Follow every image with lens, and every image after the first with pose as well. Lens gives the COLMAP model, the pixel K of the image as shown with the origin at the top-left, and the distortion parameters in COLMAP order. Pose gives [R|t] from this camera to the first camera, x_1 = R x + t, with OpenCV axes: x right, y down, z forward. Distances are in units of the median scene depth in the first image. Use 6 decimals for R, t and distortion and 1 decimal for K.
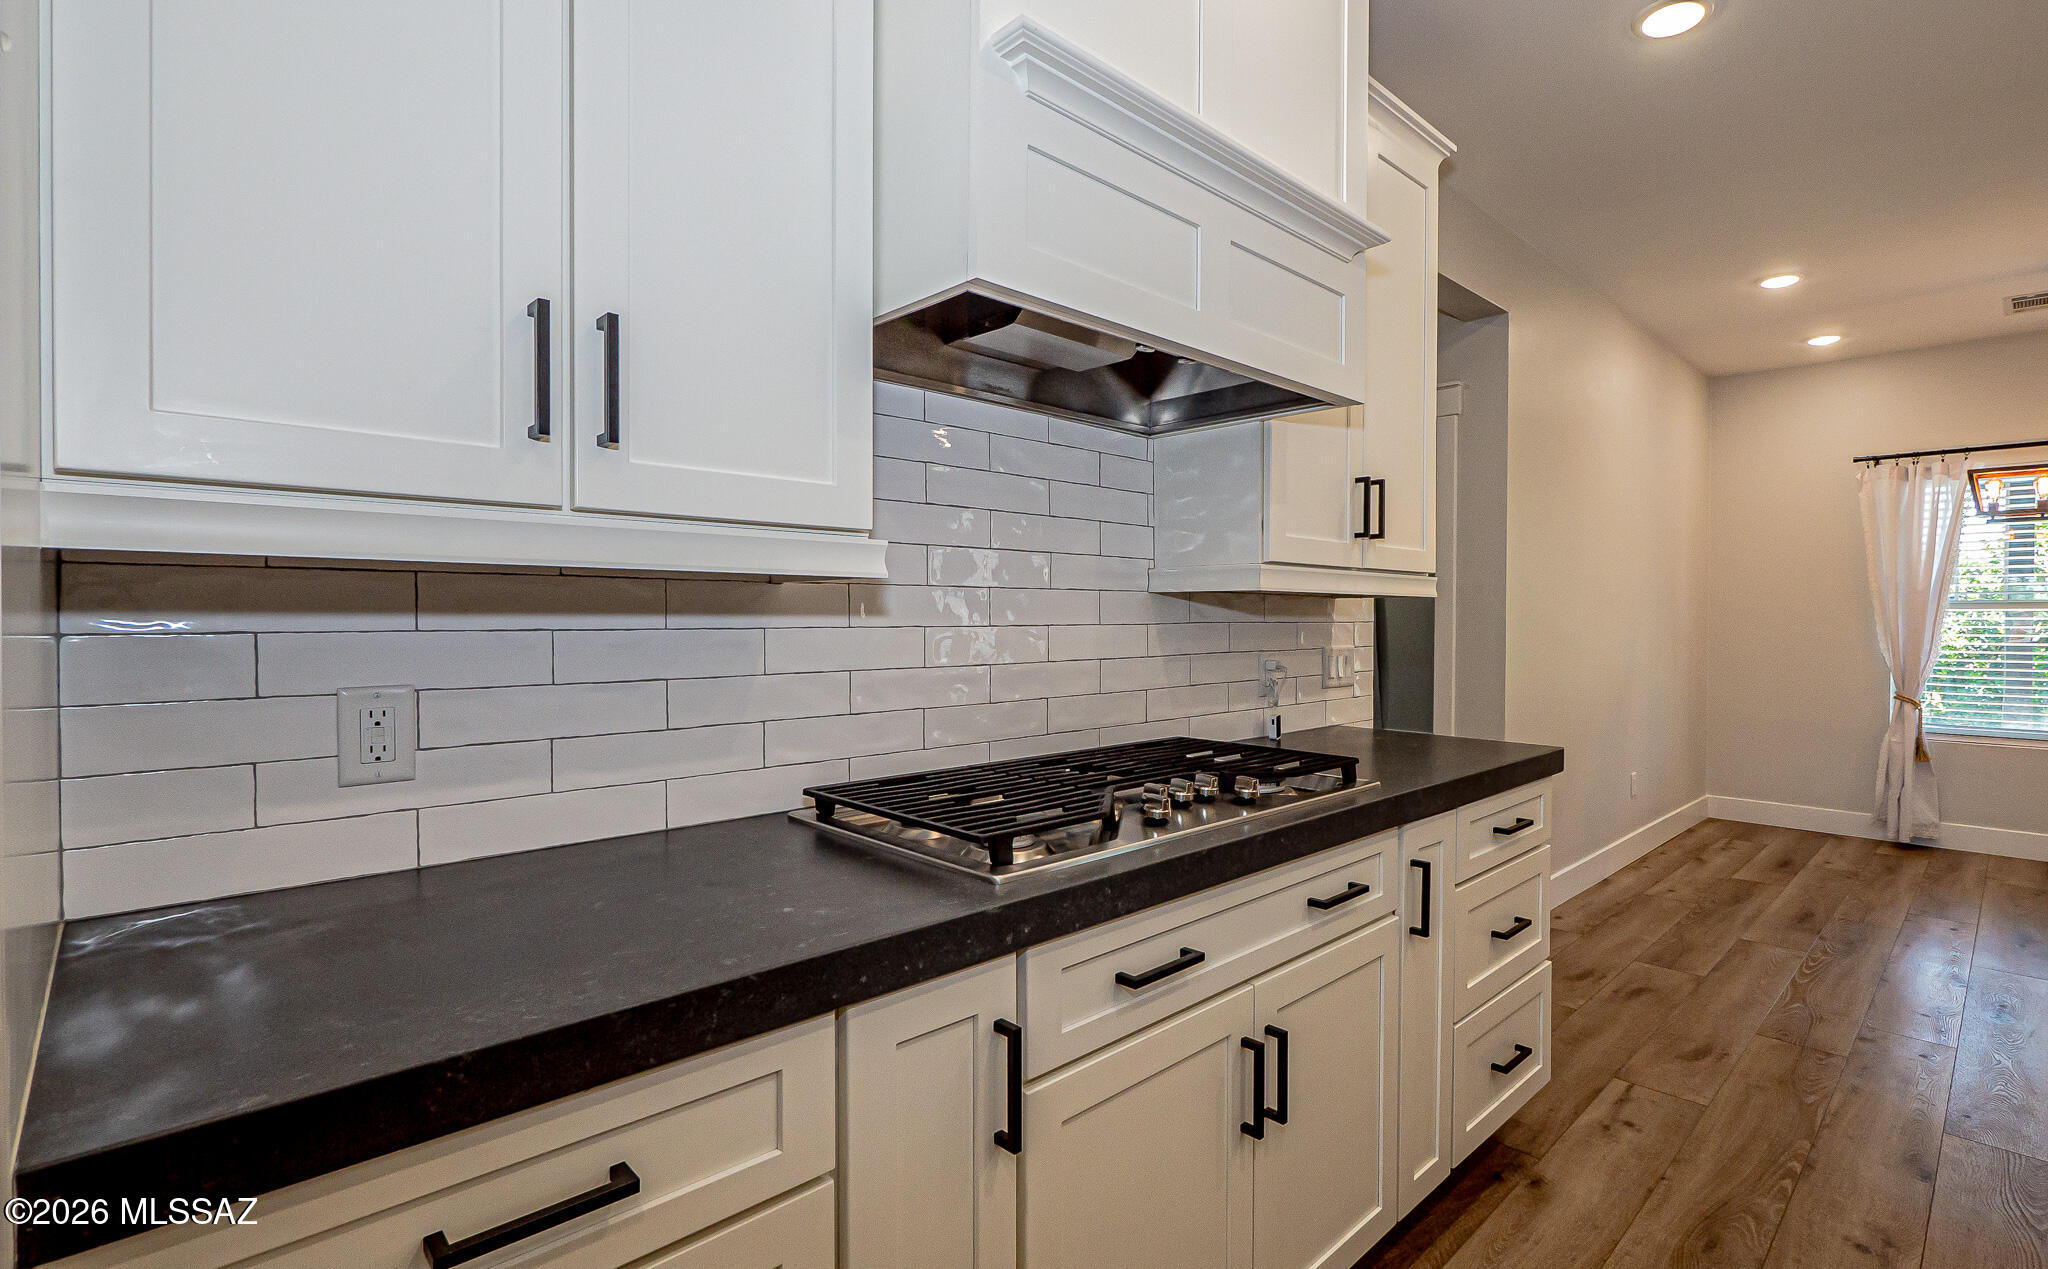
lens RADIAL K [[954.8, 0, 1133.5], [0, 954.8, 630.6], [0, 0, 1]] dist [-0.002060, 0.000069]
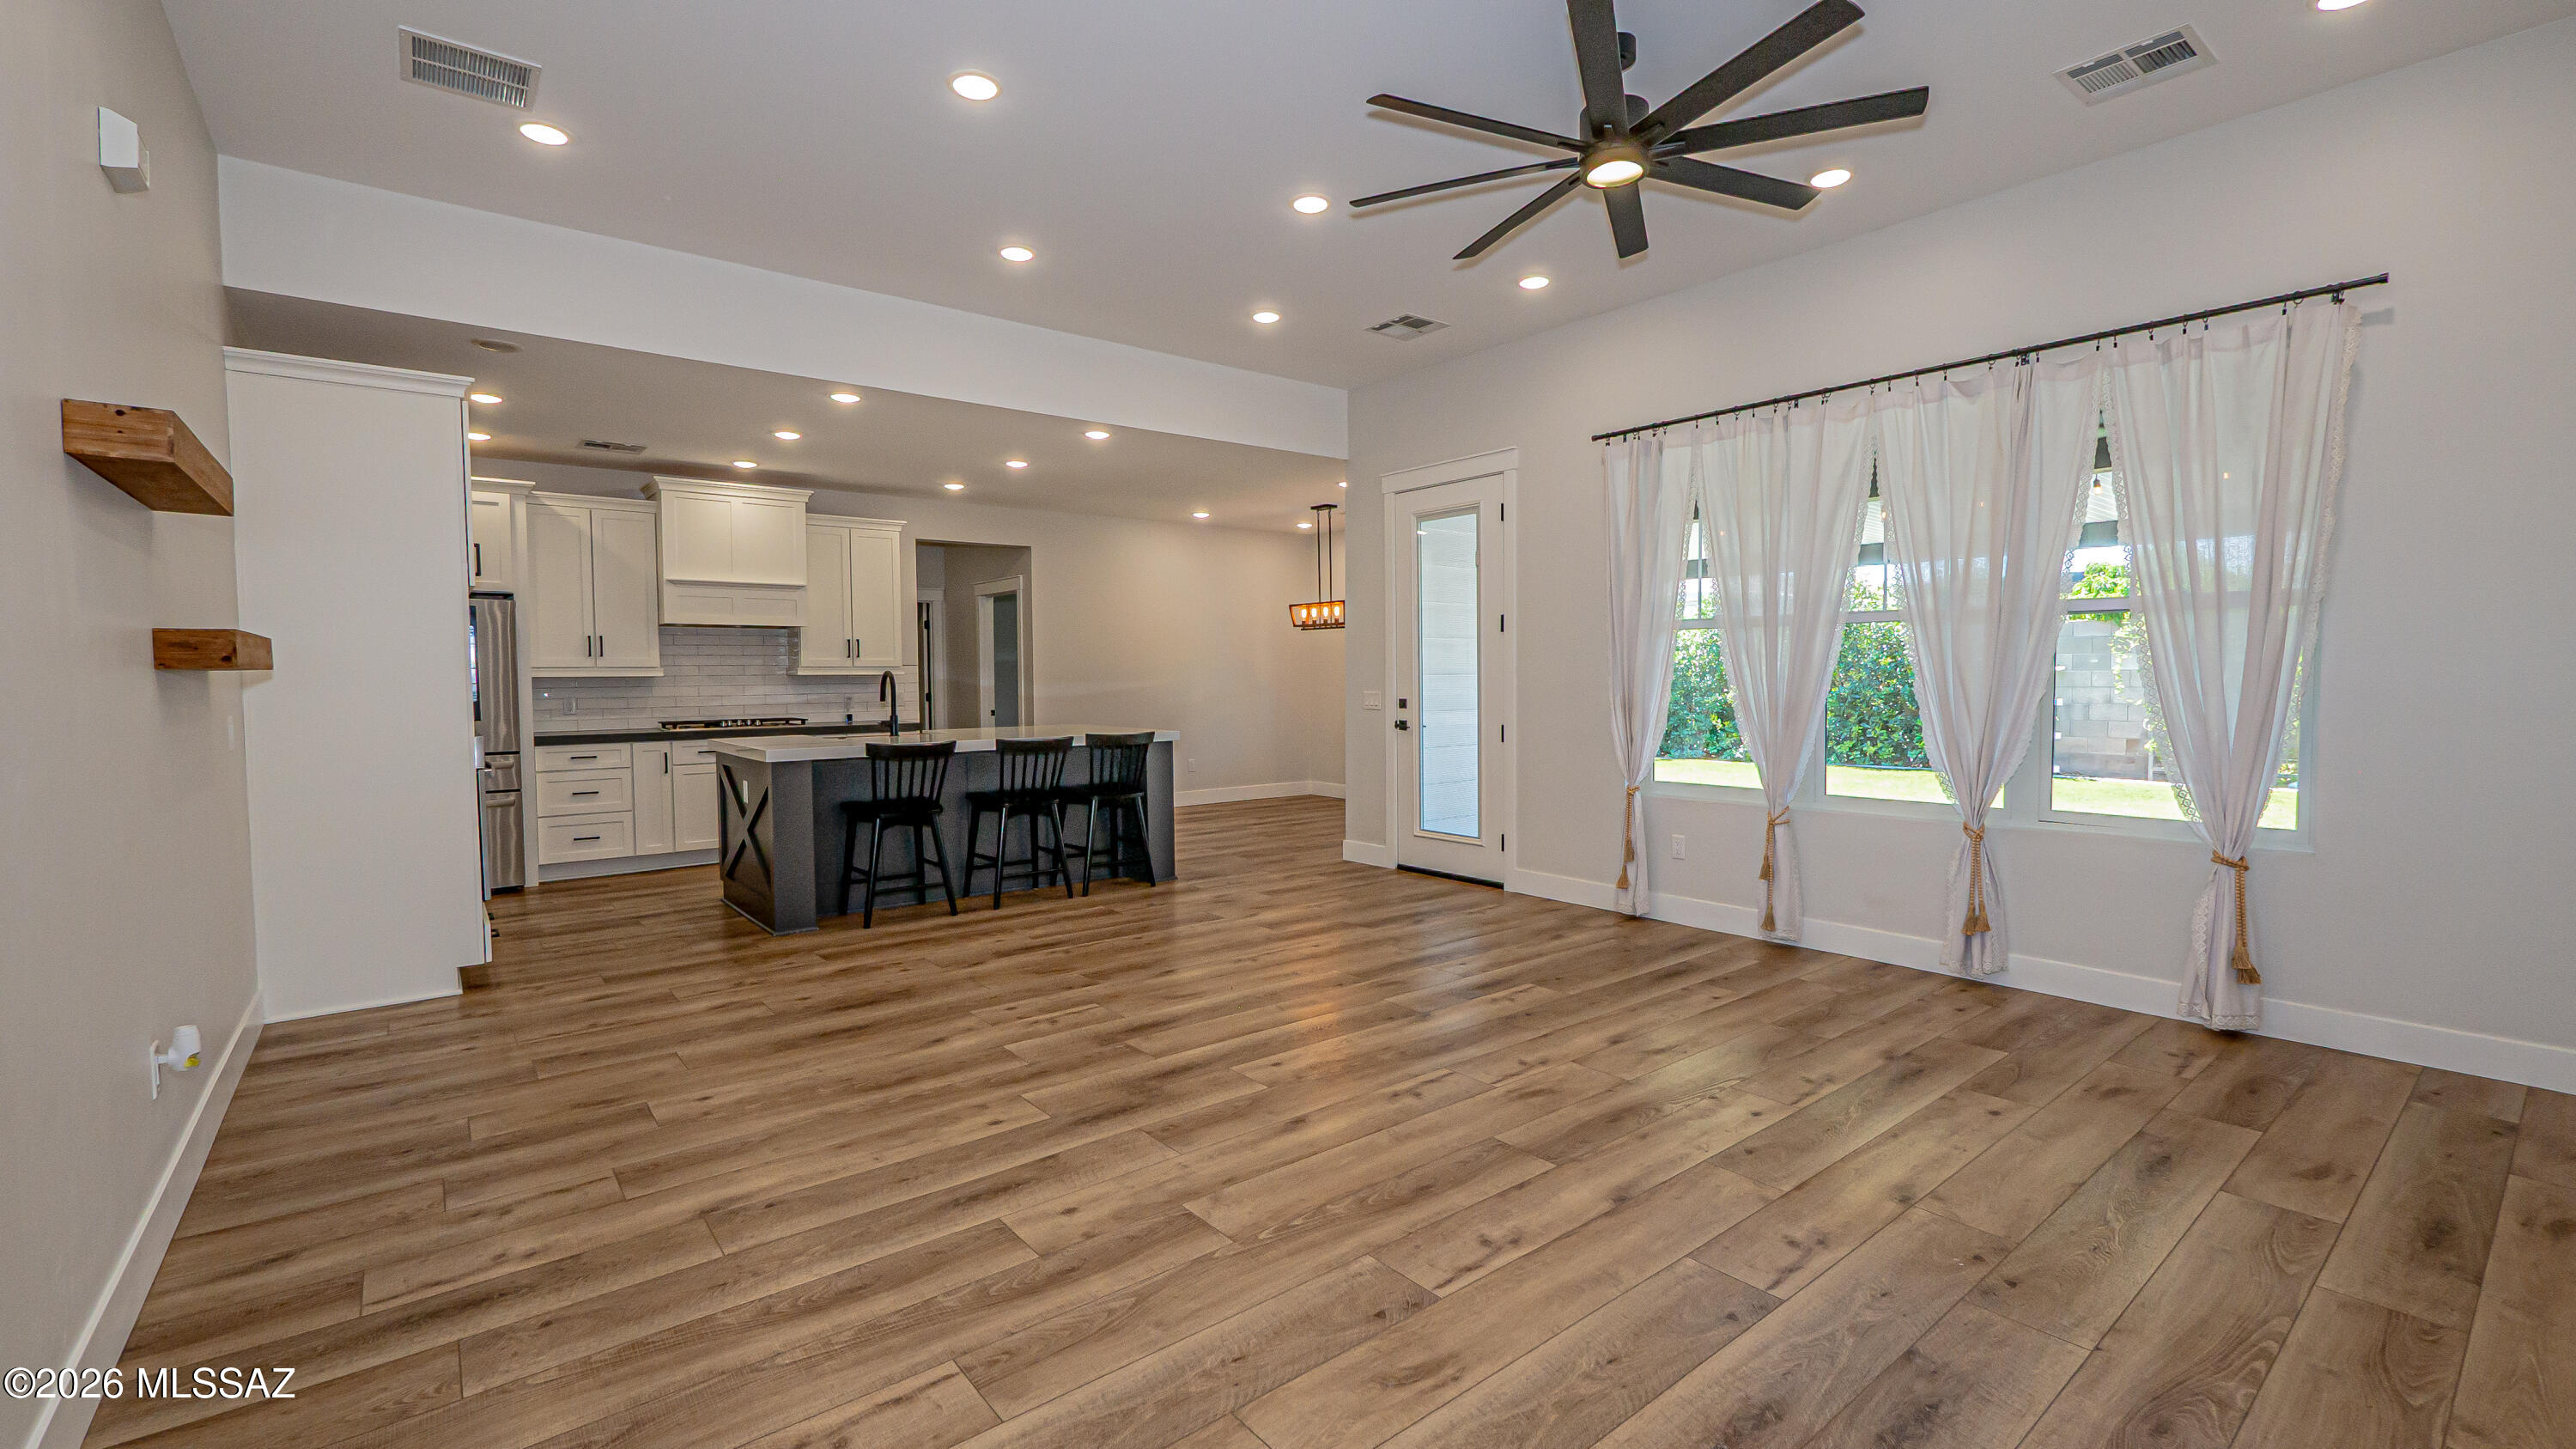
lens RADIAL K [[1093.1, 0, 1298.1], [0, 1093.1, 720.9], [0, 0, 1]] dist [-0.006492, 0.000311]
pose [[0.990376, -0.005791, -0.138285, 0.984271], [0.009831, 0.999544, 0.028553, 0.012482], [0.138056, -0.029638, 0.989981, -1.081297]]
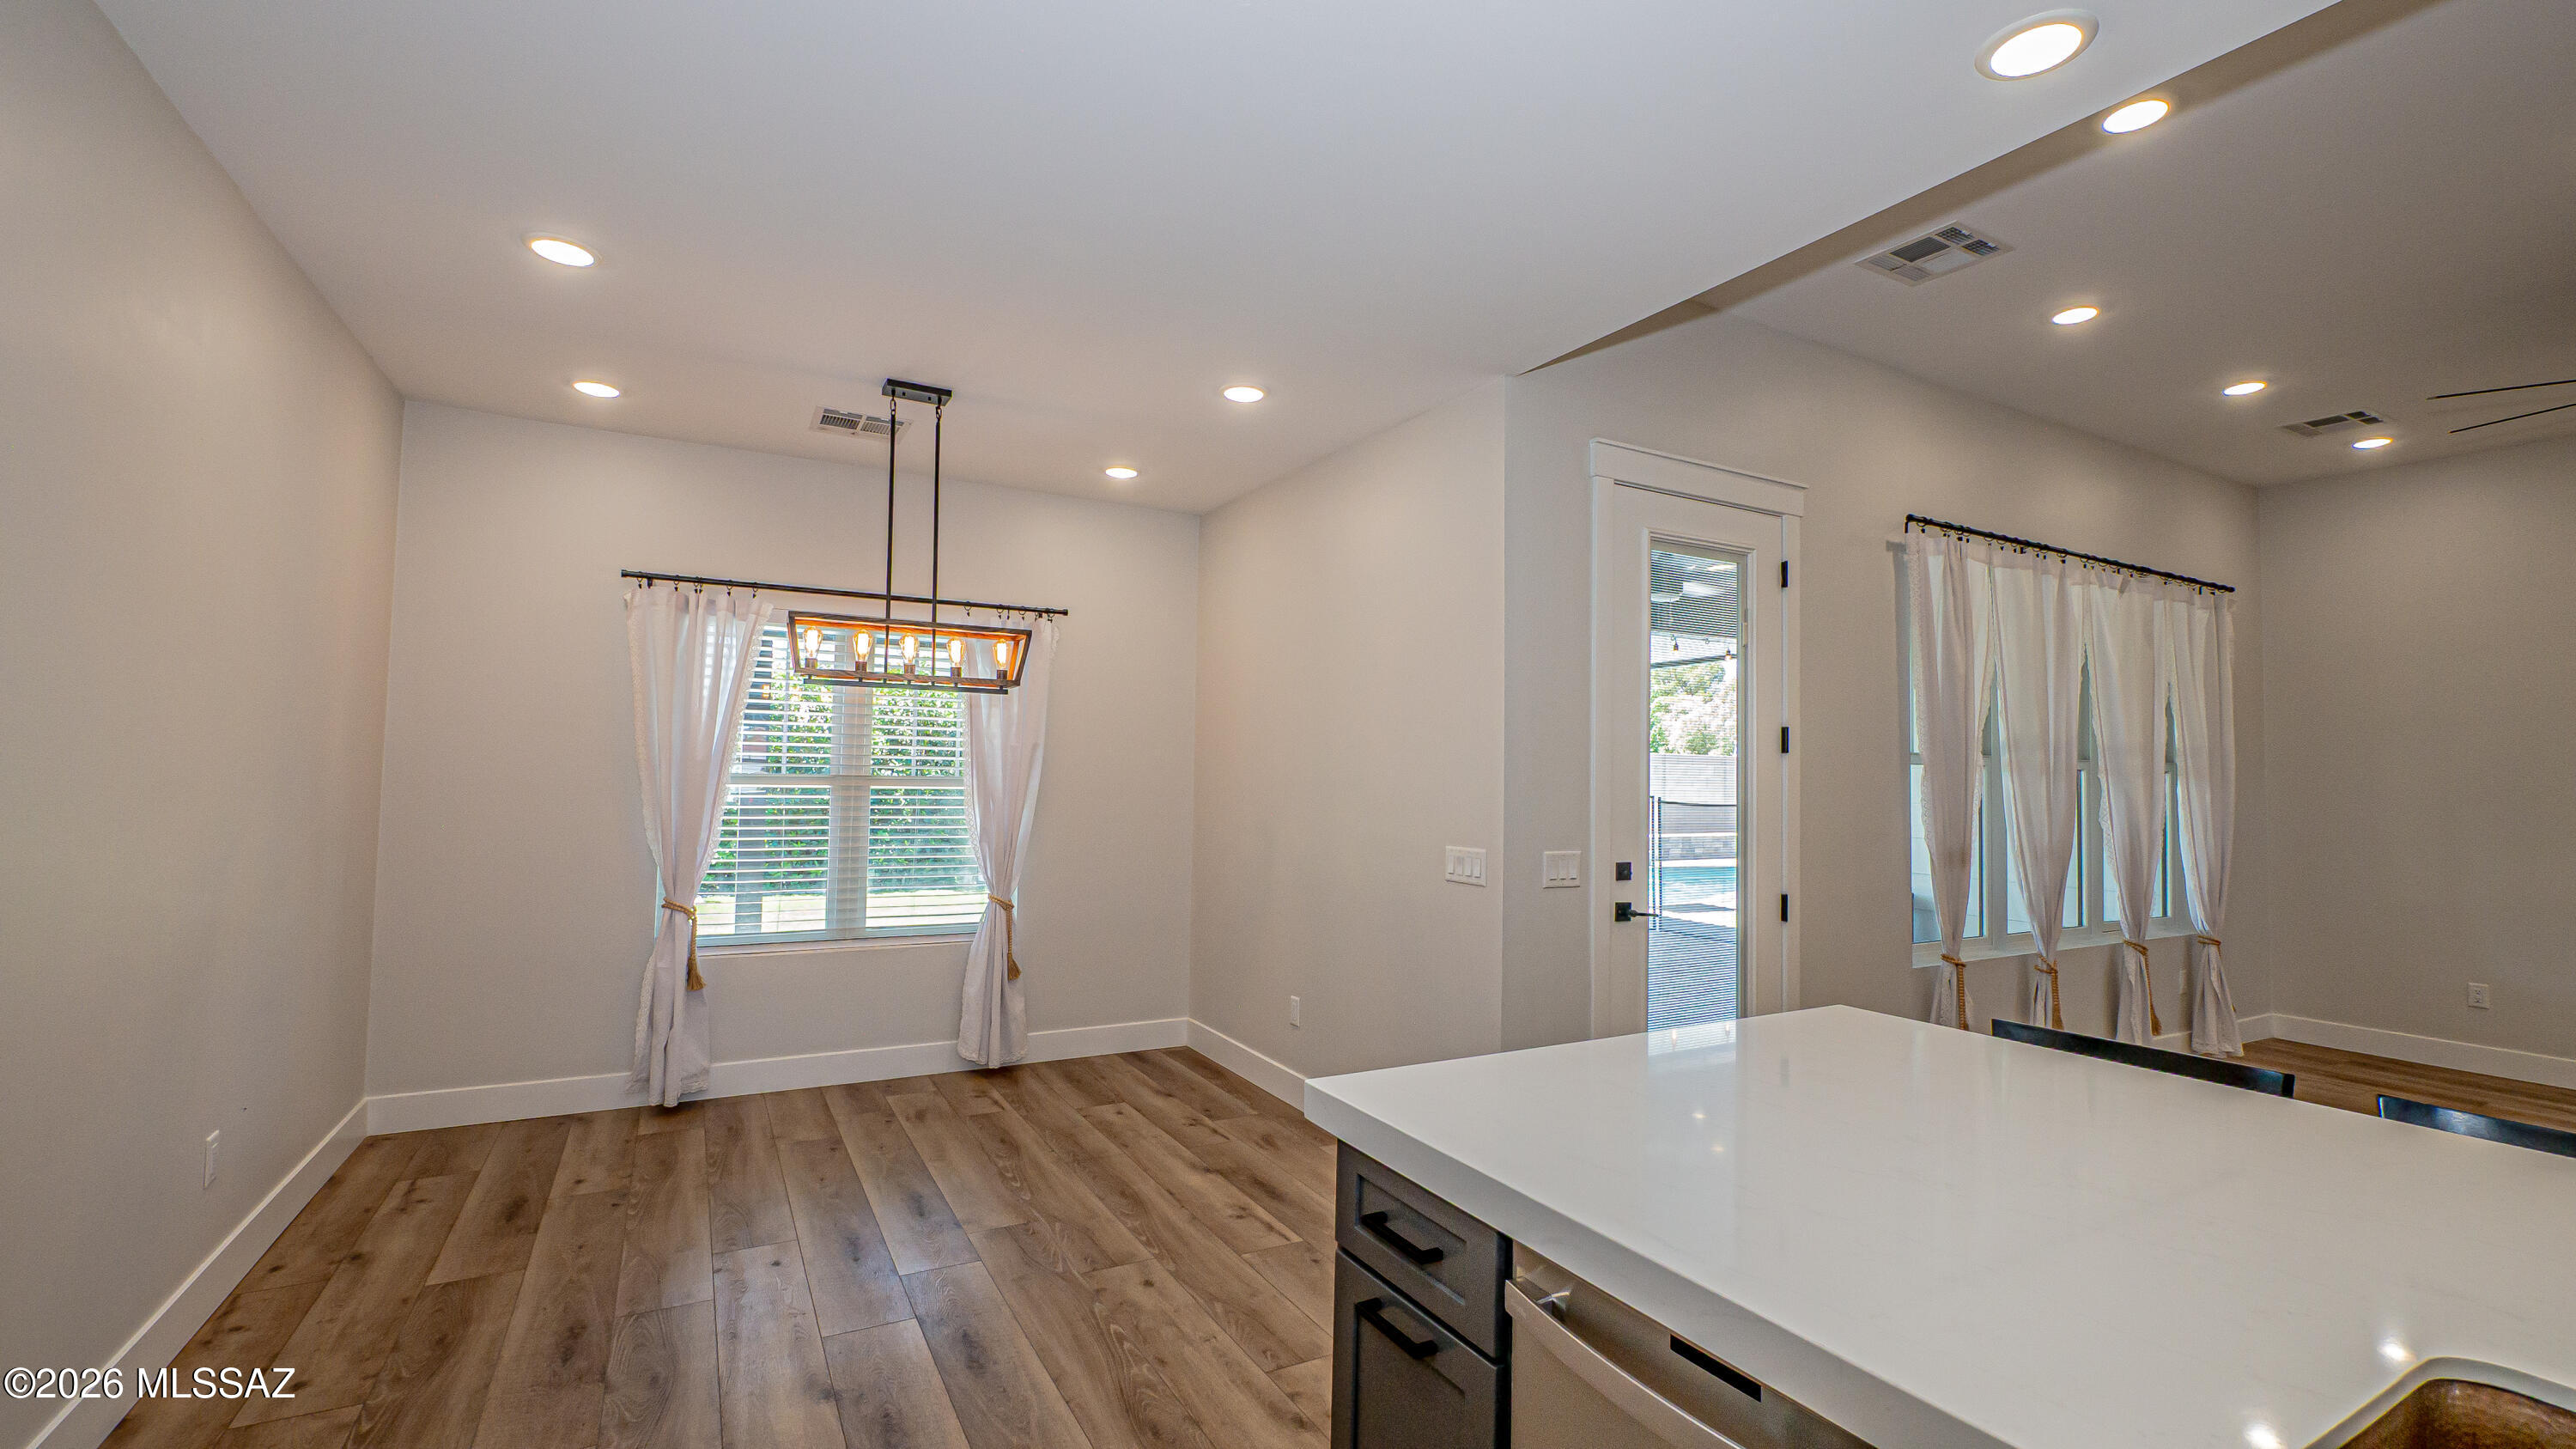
lens RADIAL K [[1093.1, 0, 1298.1], [0, 1093.1, 720.9], [0, 0, 1]] dist [-0.006492, 0.000311]
pose [[0.303916, 0.046744, 0.951551, 0.148165], [-0.004269, 0.998852, -0.047704, -0.034352], [-0.952689, 0.010436, 0.303767, 0.288238]]
